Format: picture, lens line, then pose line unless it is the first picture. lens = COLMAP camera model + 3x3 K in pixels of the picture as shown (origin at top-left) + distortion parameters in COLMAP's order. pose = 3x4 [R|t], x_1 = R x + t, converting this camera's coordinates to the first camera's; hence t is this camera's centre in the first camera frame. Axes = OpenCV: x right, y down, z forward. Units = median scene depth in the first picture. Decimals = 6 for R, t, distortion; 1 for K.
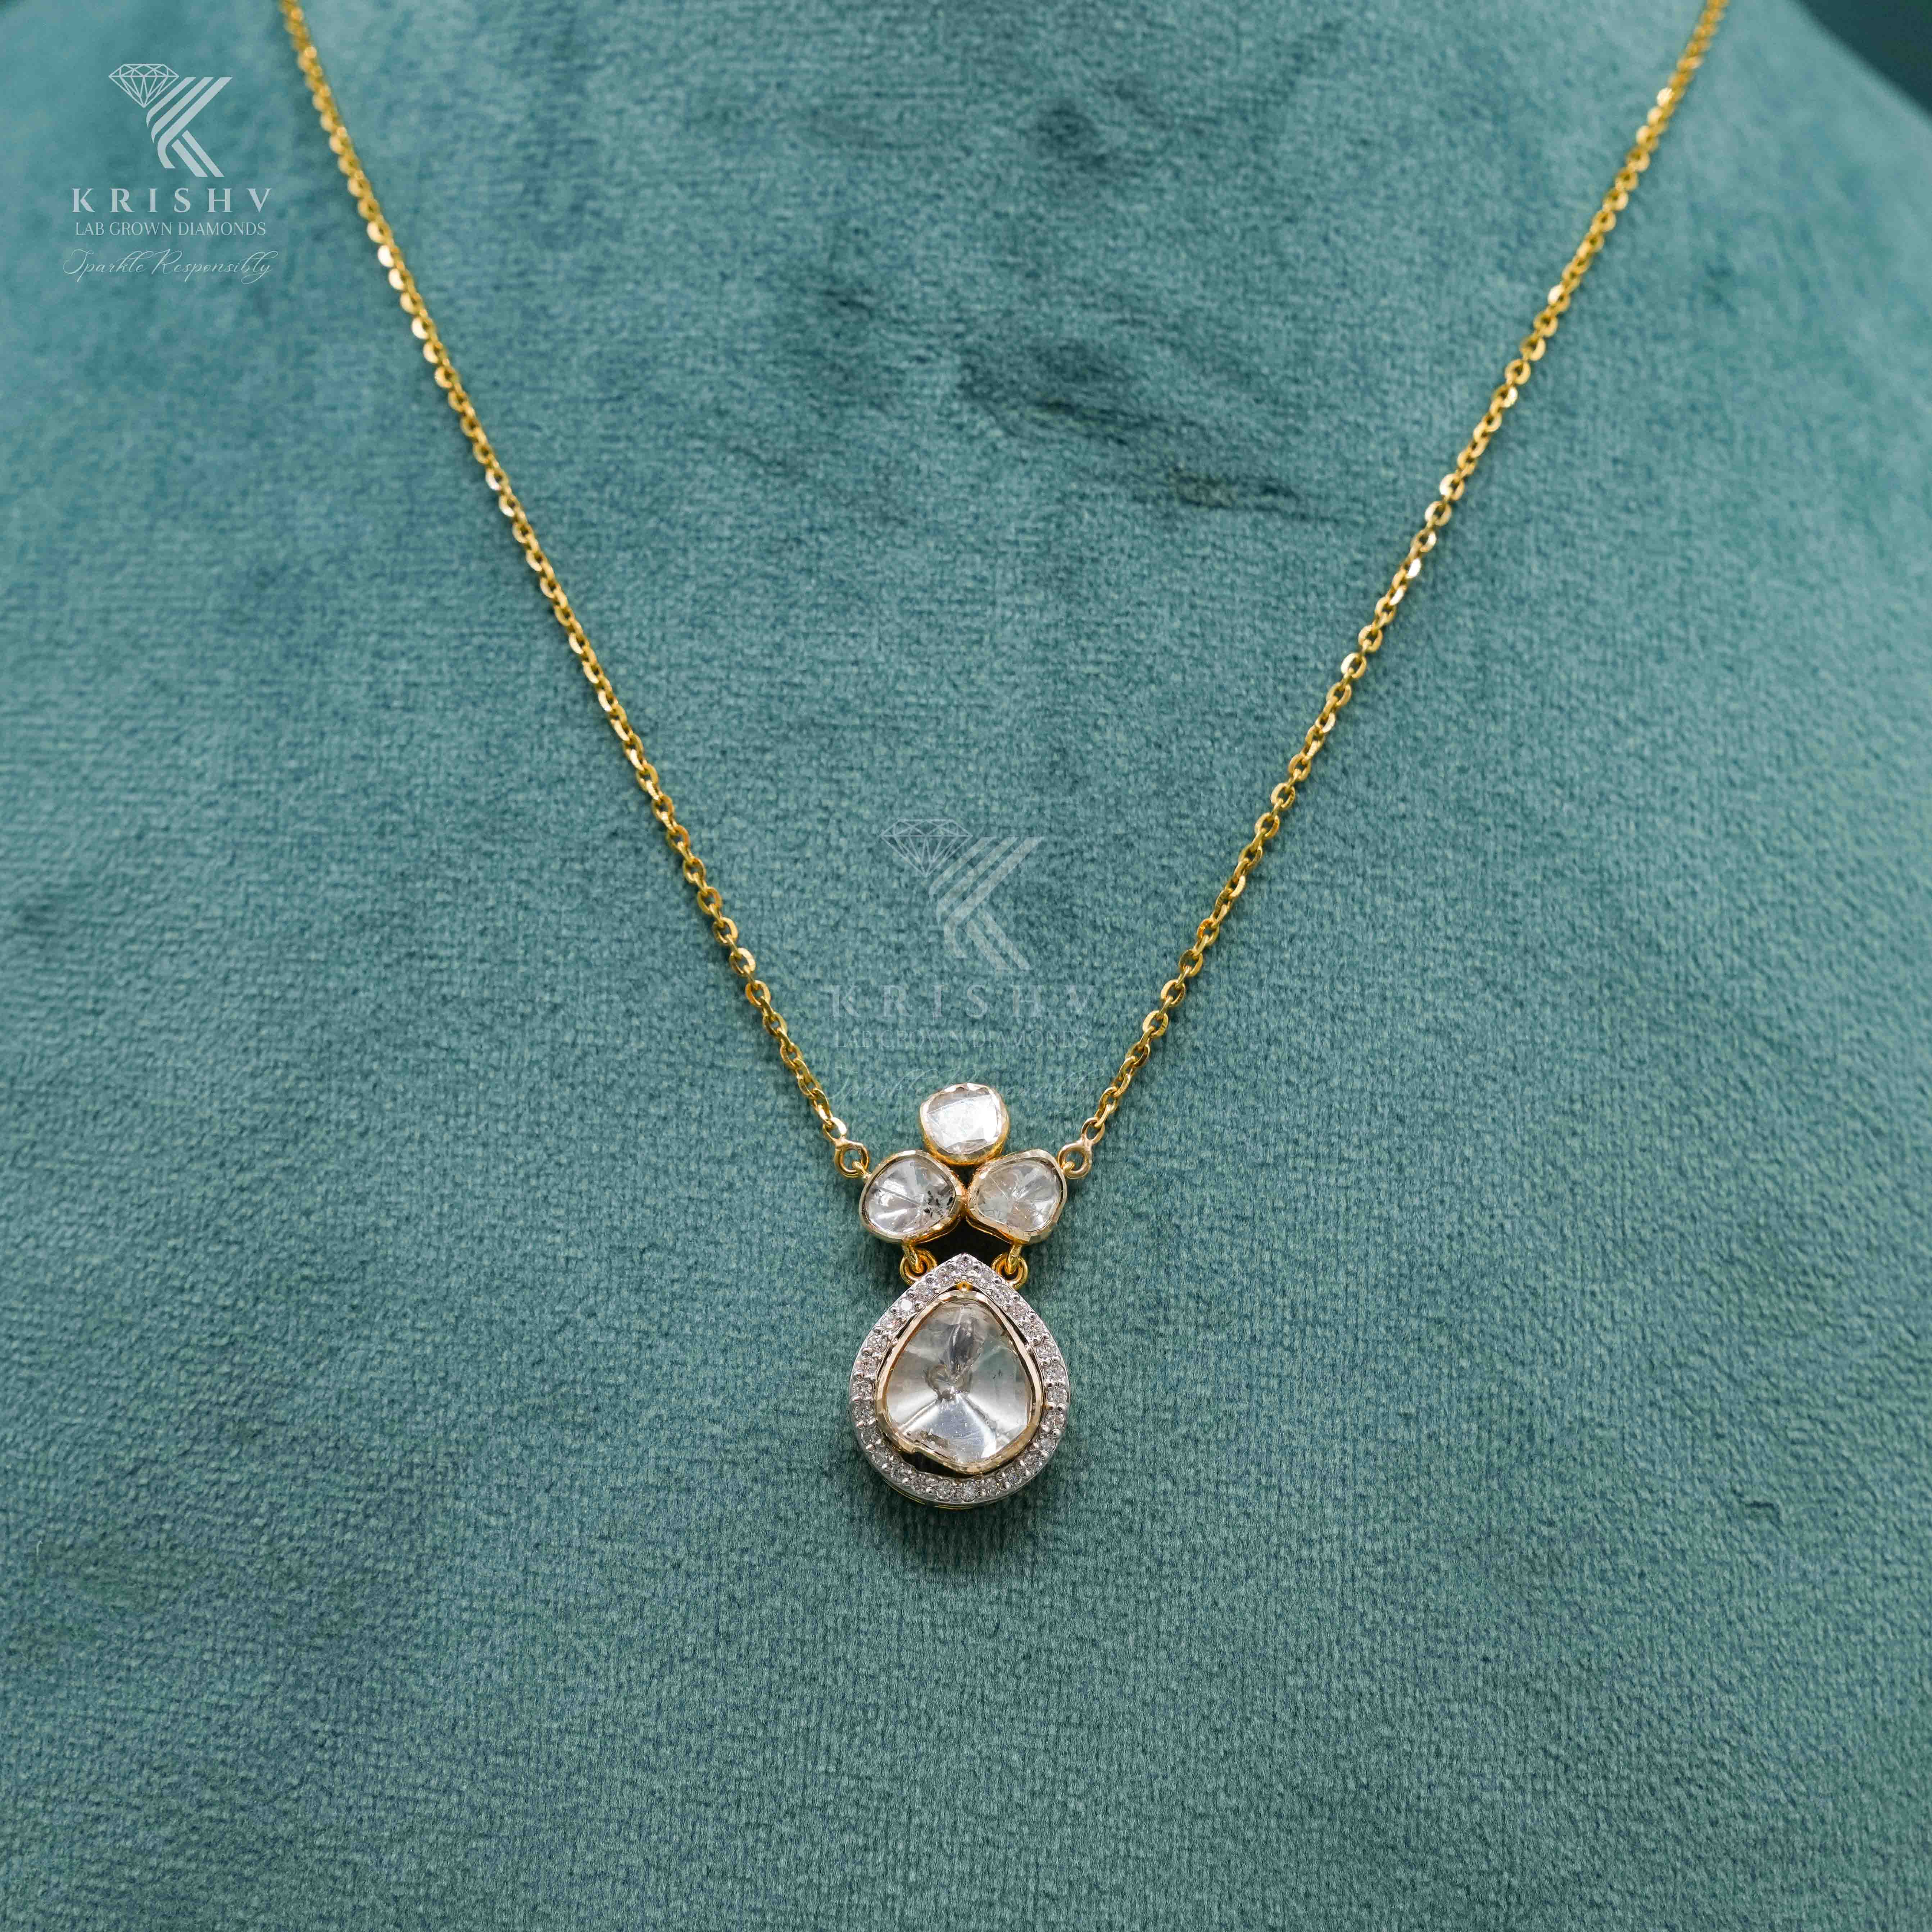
lens RADIAL K [[6290.0, 0, 907.2], [0, 6290.0, 1018.0], [0, 0, 1]] dist [-0.228972, -0.051769]
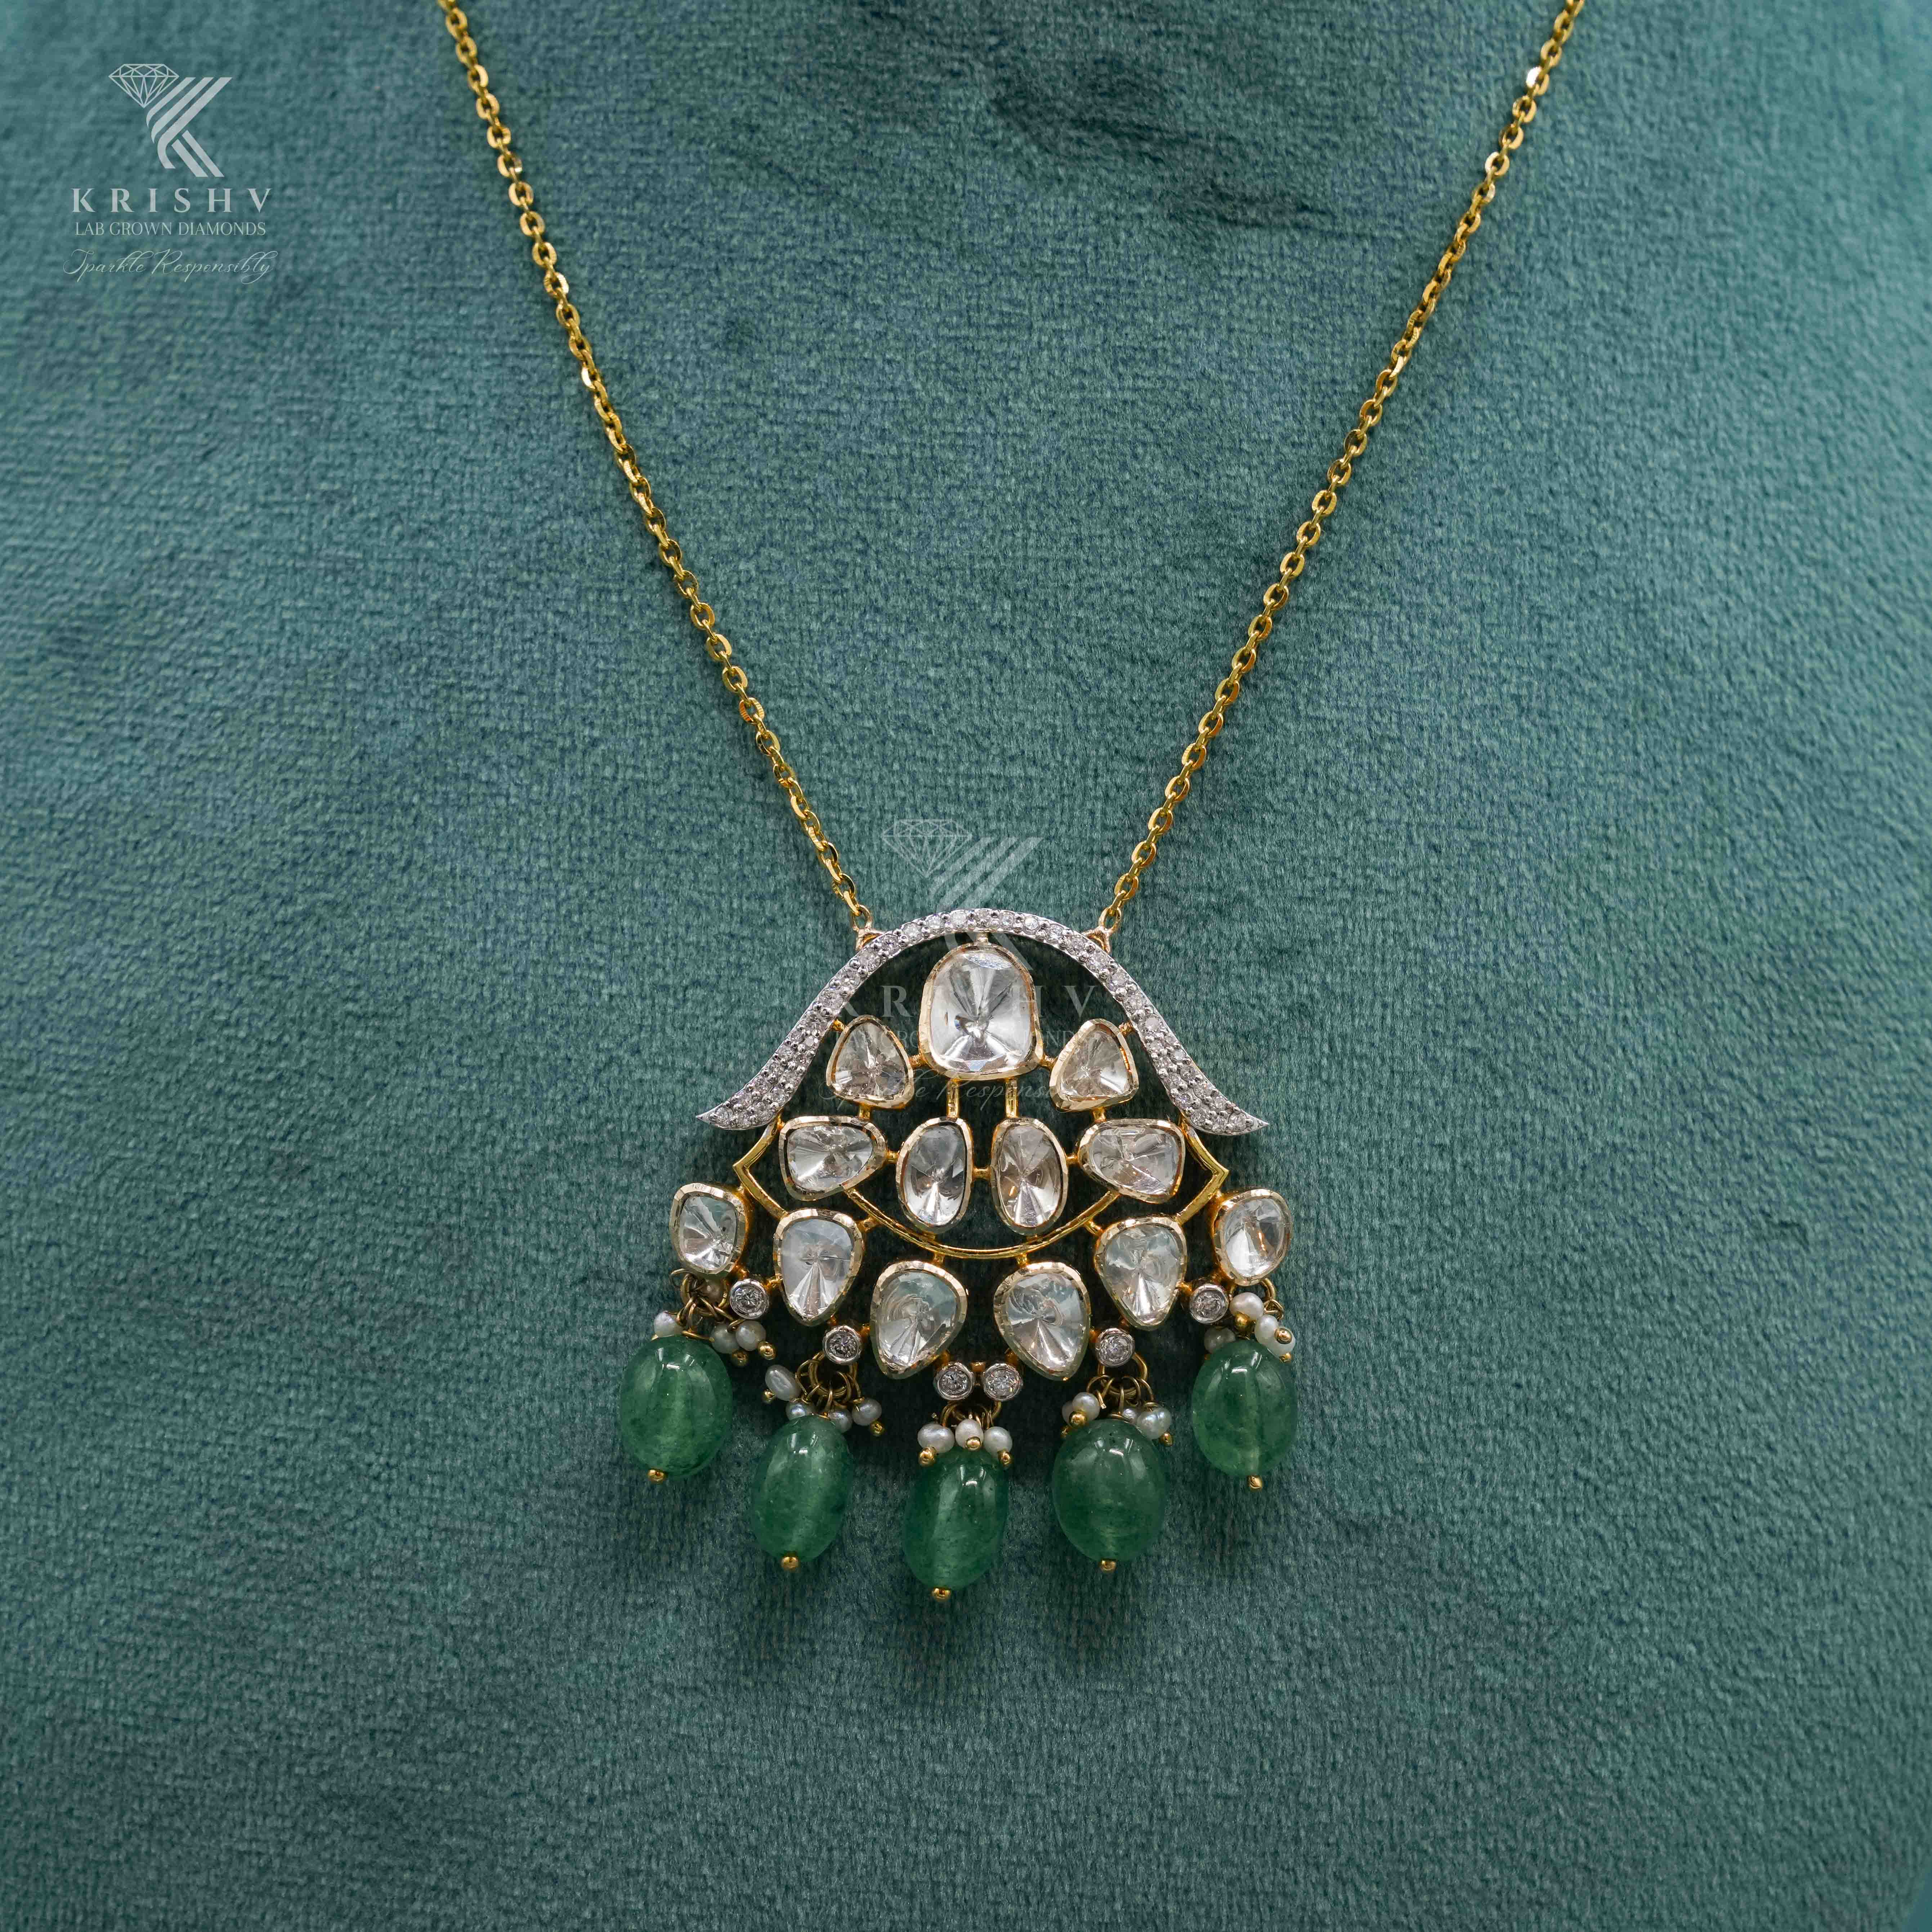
lens RADIAL K [[6290.0, 0, 907.2], [0, 6290.0, 1018.0], [0, 0, 1]] dist [-0.228972, -0.051769]
pose [[0.999890, -0.007425, 0.012831, -0.019413], [0.005314, 0.987531, 0.157334, -0.115723], [-0.013839, -0.157249, 0.987462, 0.002956]]
